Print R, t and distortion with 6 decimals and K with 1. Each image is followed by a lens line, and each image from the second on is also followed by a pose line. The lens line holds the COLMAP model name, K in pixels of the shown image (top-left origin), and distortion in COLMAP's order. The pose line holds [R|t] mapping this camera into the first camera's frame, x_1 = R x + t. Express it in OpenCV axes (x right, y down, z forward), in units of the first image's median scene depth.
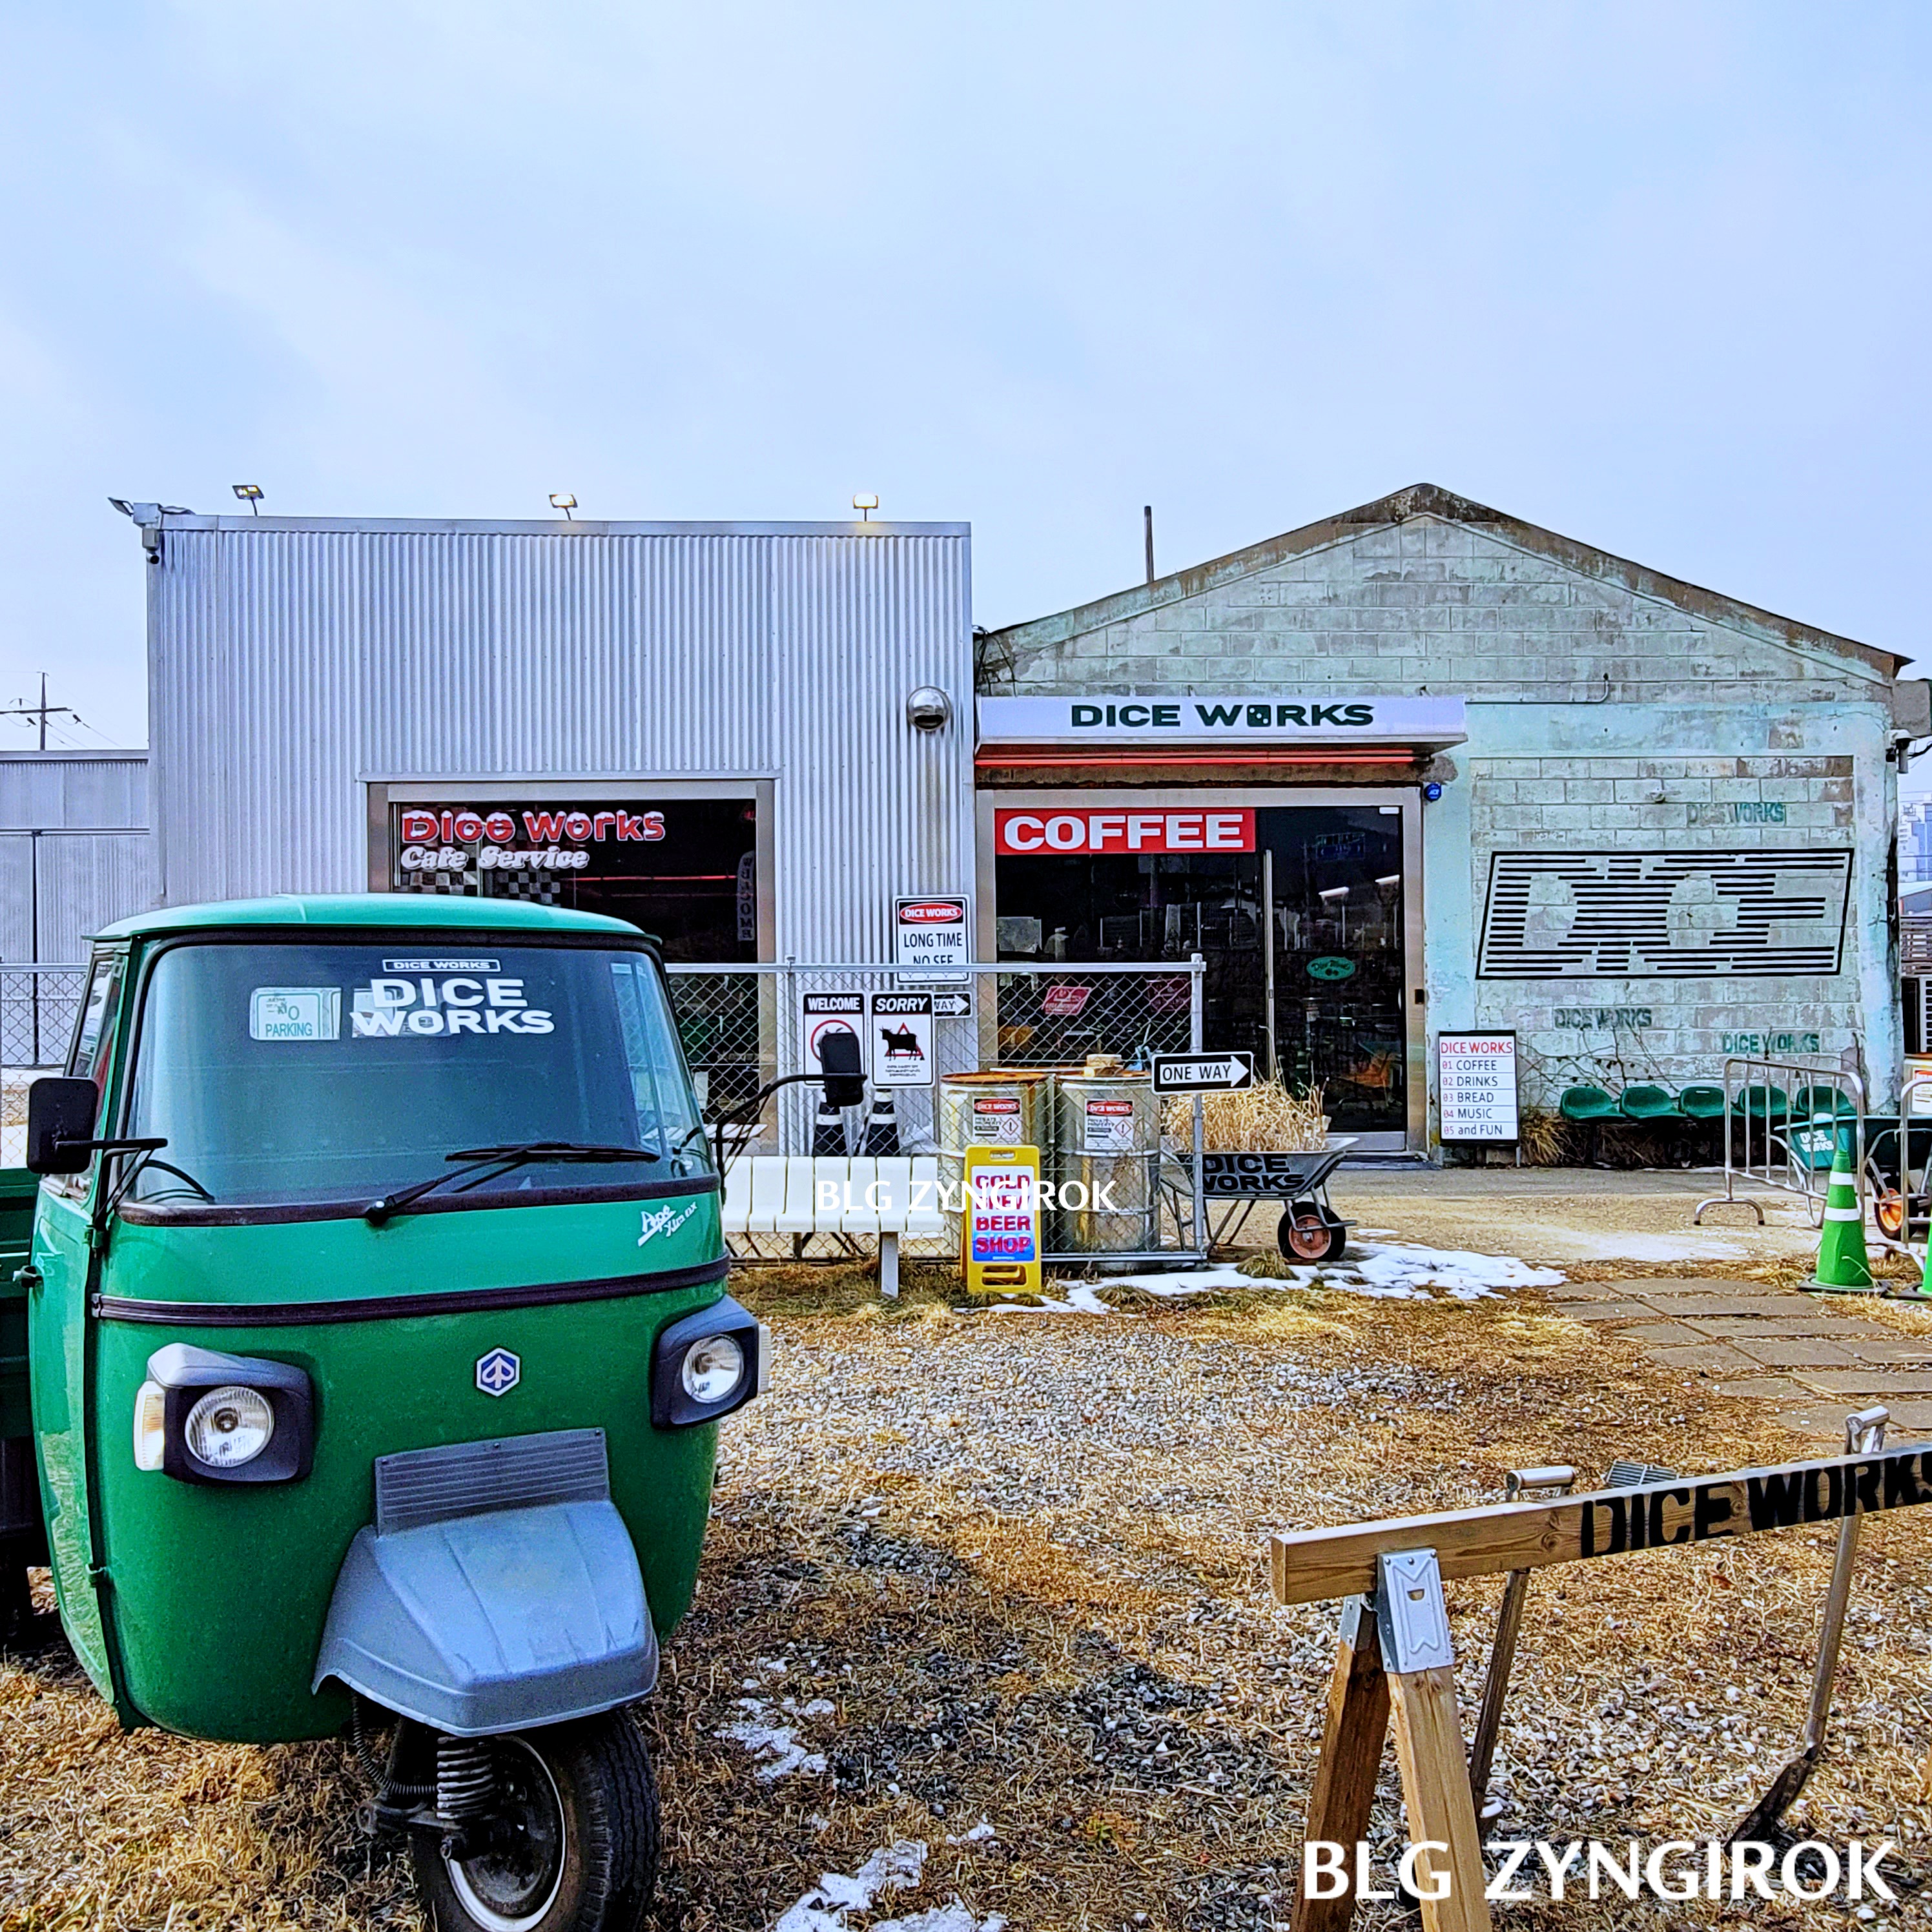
lens RADIAL K [[1817.4, 0, 952.6], [0, 1817.4, 969.7], [0, 0, 1]] dist [-0.007327, 0.000000]
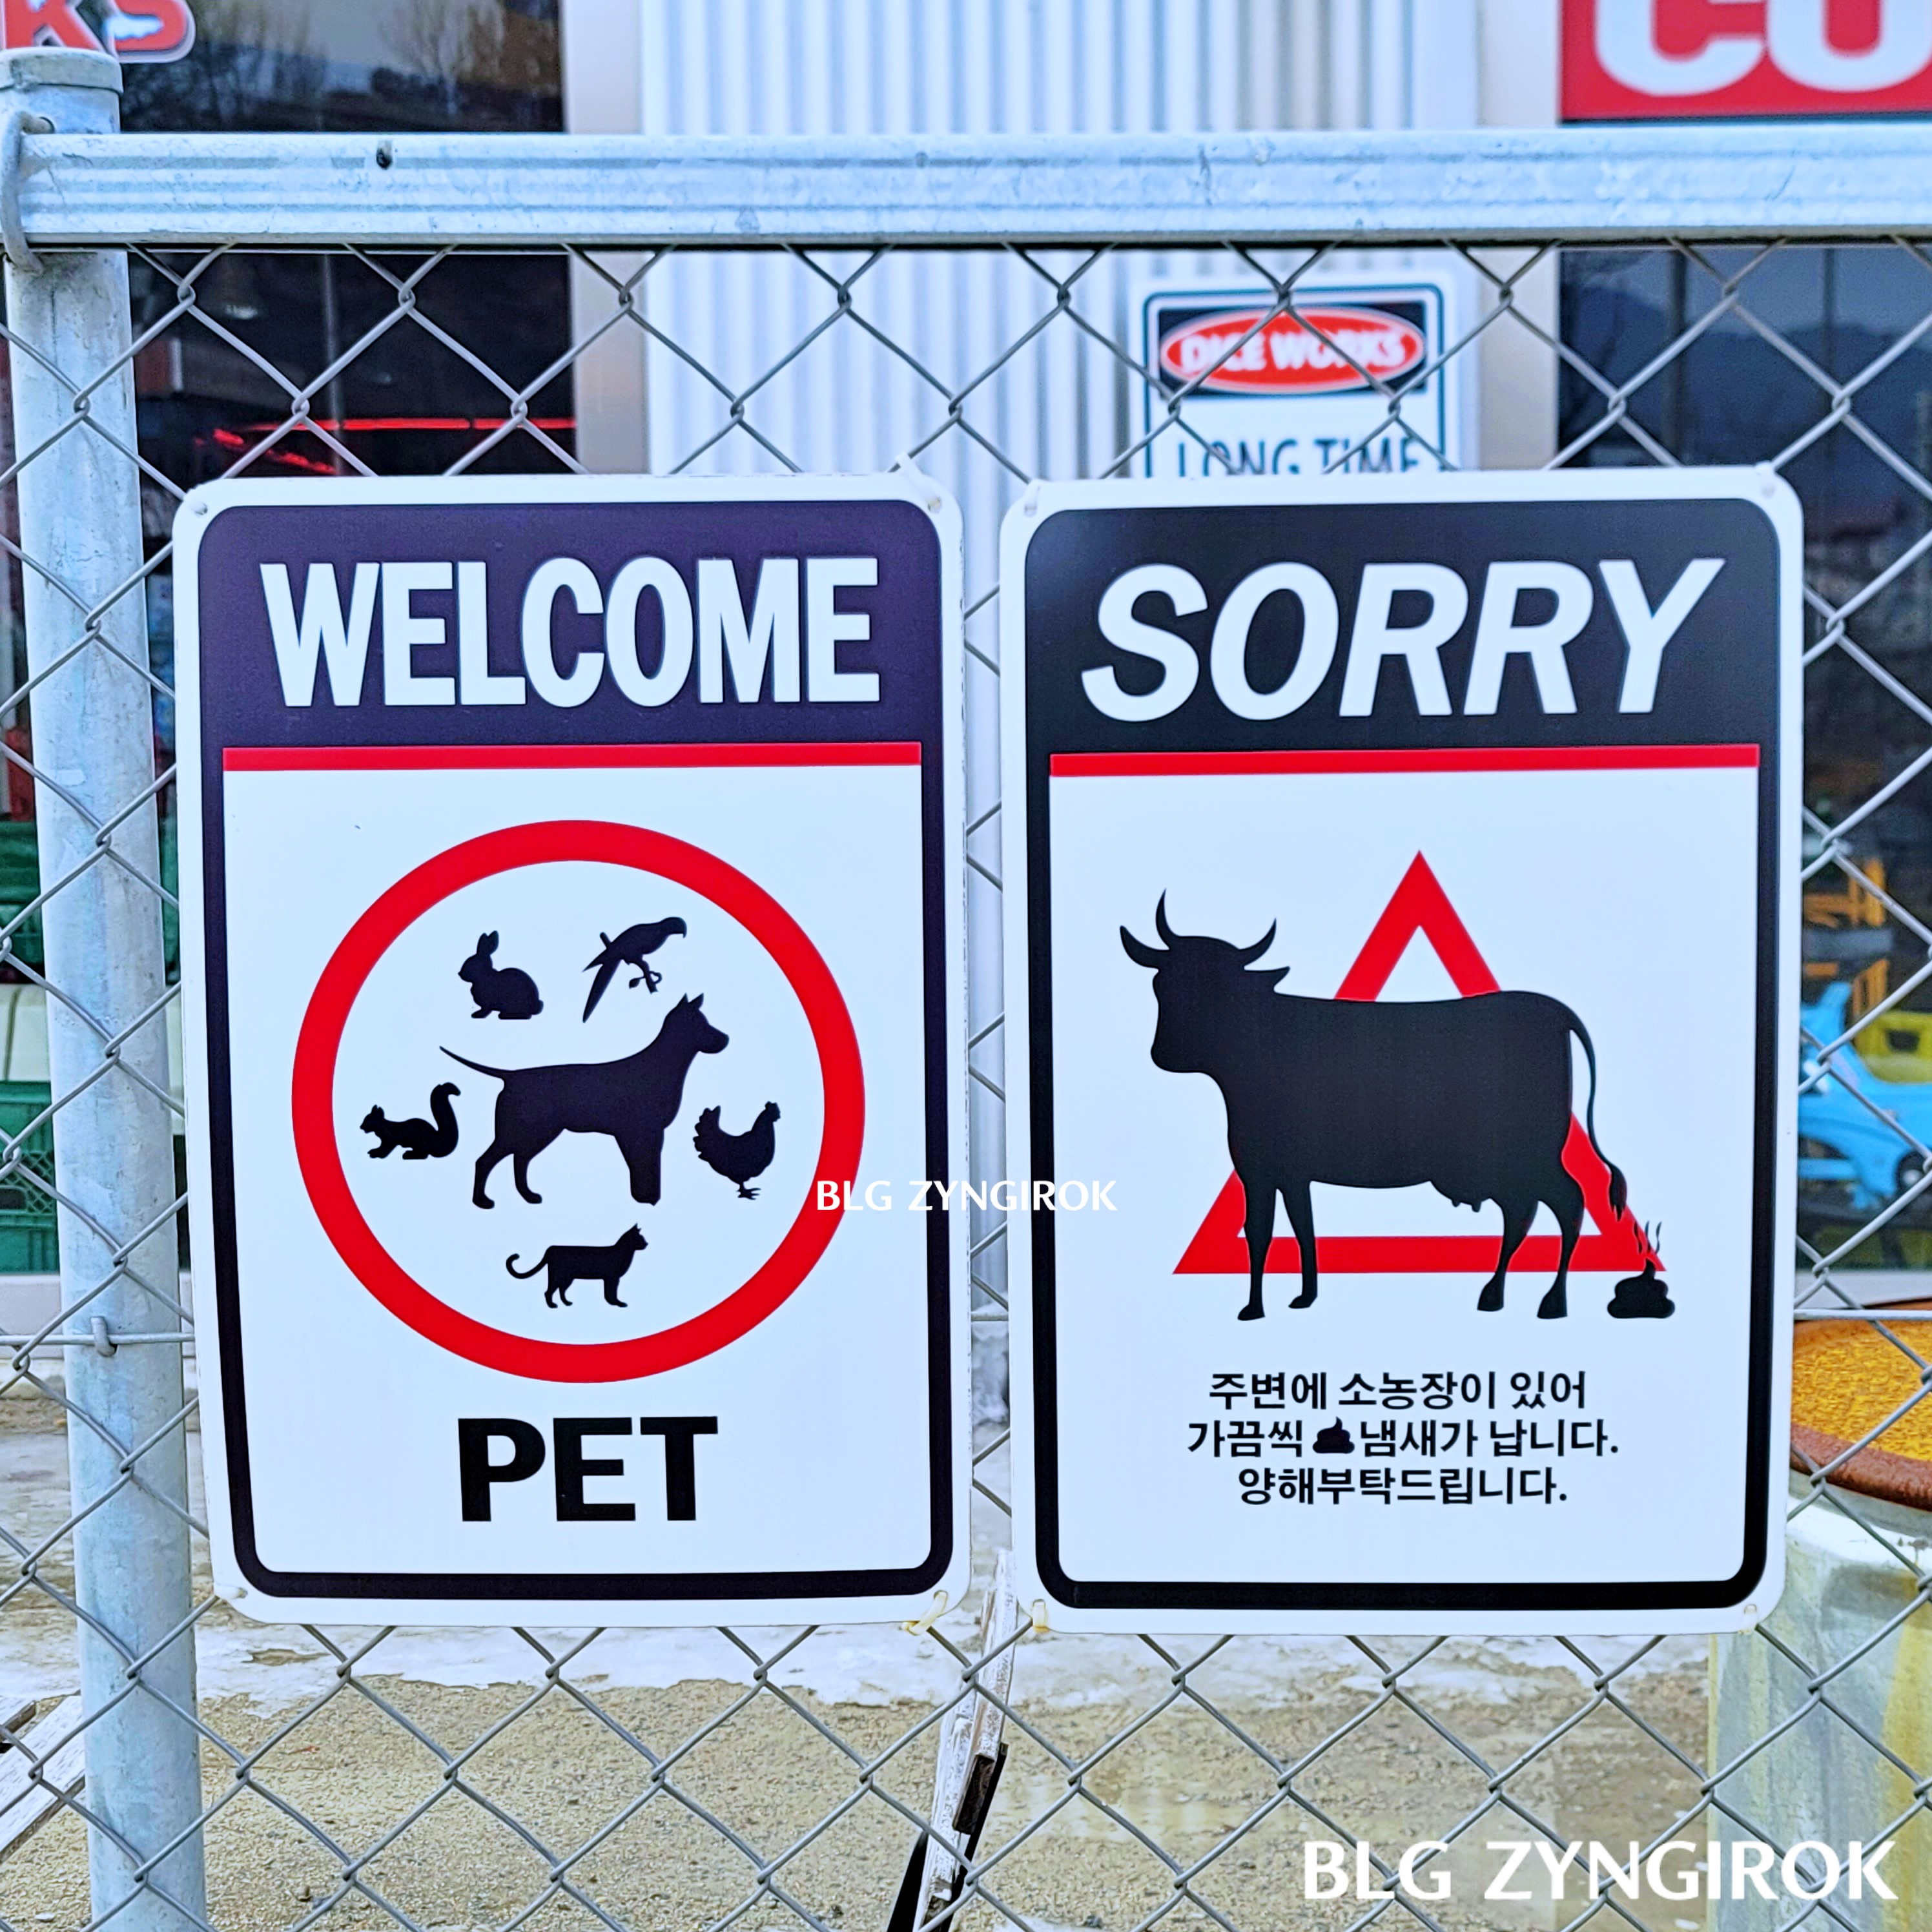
lens RADIAL K [[2593.8, 0, 965.9], [0, 2593.8, 963.9], [0, 0, 1]] dist [0.073267, 0.000000]
pose [[0.997239, 0.005763, -0.074033, -0.027640], [0.001141, 0.995678, 0.092866, 0.016276], [0.074248, -0.092694, 0.992922, 0.630277]]
